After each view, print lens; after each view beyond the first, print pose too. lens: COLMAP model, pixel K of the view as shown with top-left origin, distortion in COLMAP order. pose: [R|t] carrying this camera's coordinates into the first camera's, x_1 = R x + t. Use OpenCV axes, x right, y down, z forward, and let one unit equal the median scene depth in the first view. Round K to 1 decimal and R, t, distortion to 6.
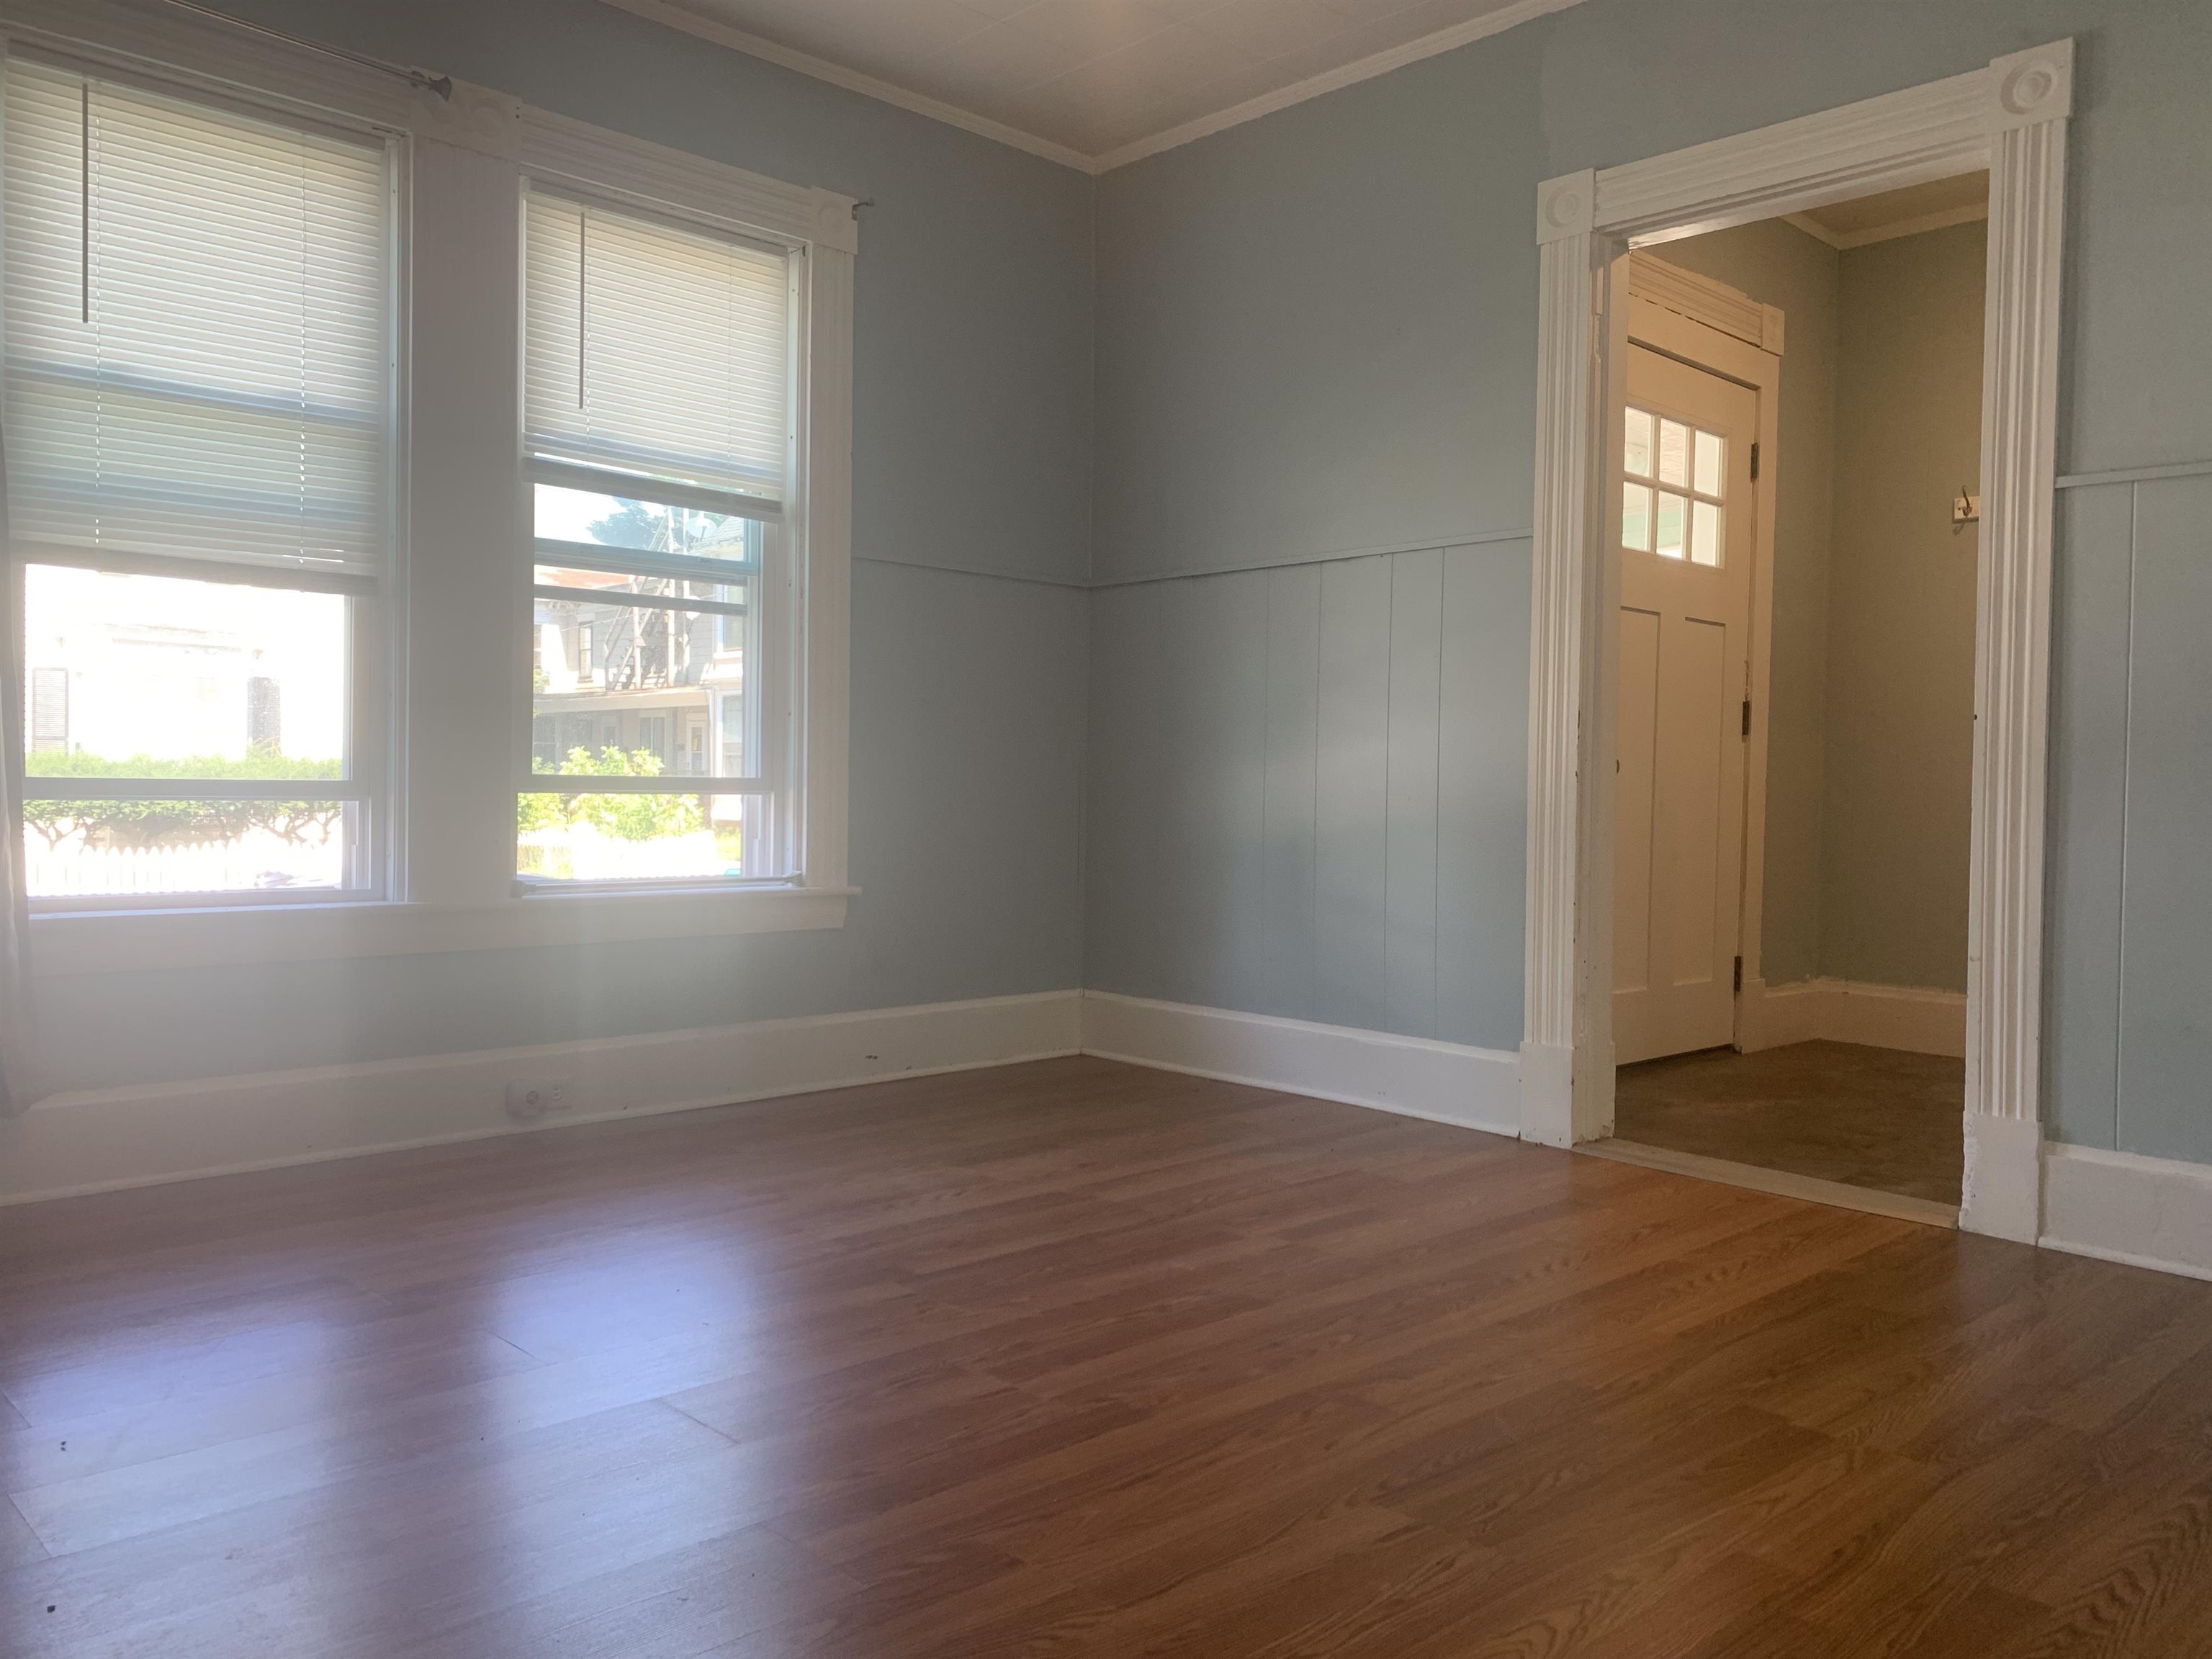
lens RADIAL K [[1692.9, 0, 1119.8], [0, 1692.9, 818.2], [0, 0, 1]] dist [0.033338, -0.036830]
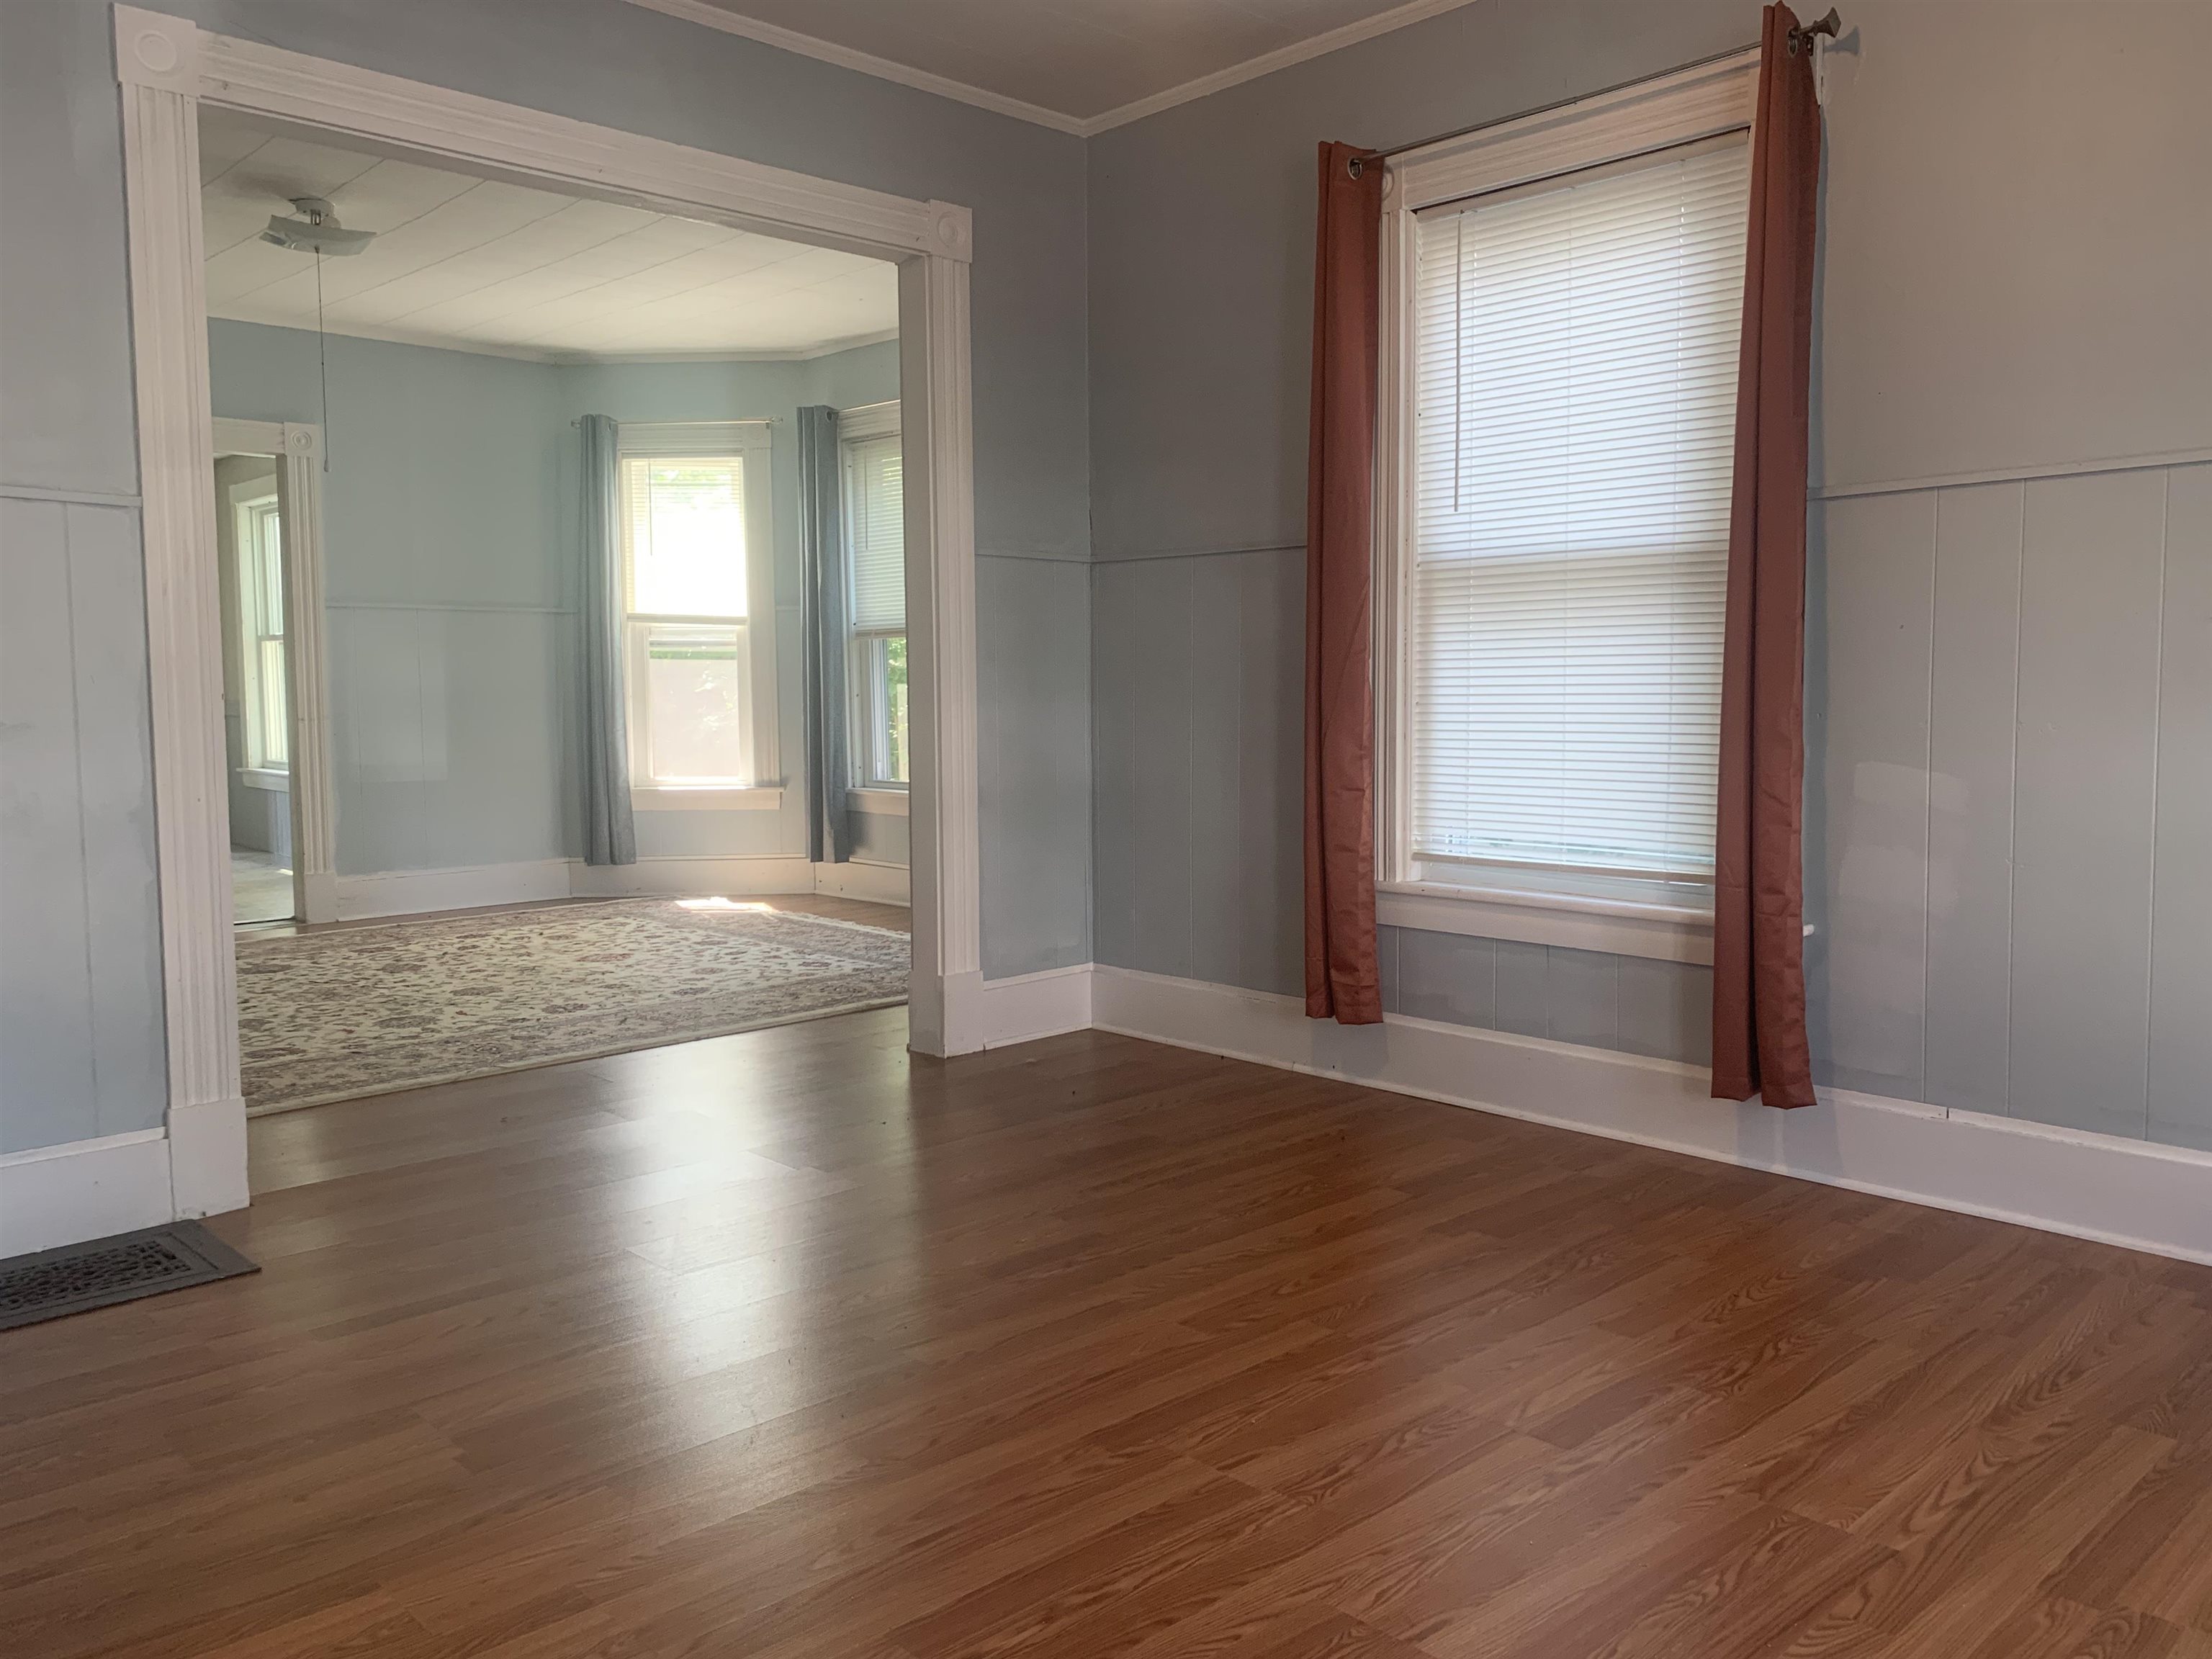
lens RADIAL K [[1692.9, 0, 1128.5], [0, 1692.9, 808.4], [0, 0, 1]] dist [0.033338, -0.036830]
pose [[-0.999928, -0.011979, -0.001143, -0.002372], [-0.012033, 0.995512, 0.093870, -0.095561], [0.000014, 0.093877, -0.995584, 1.405503]]
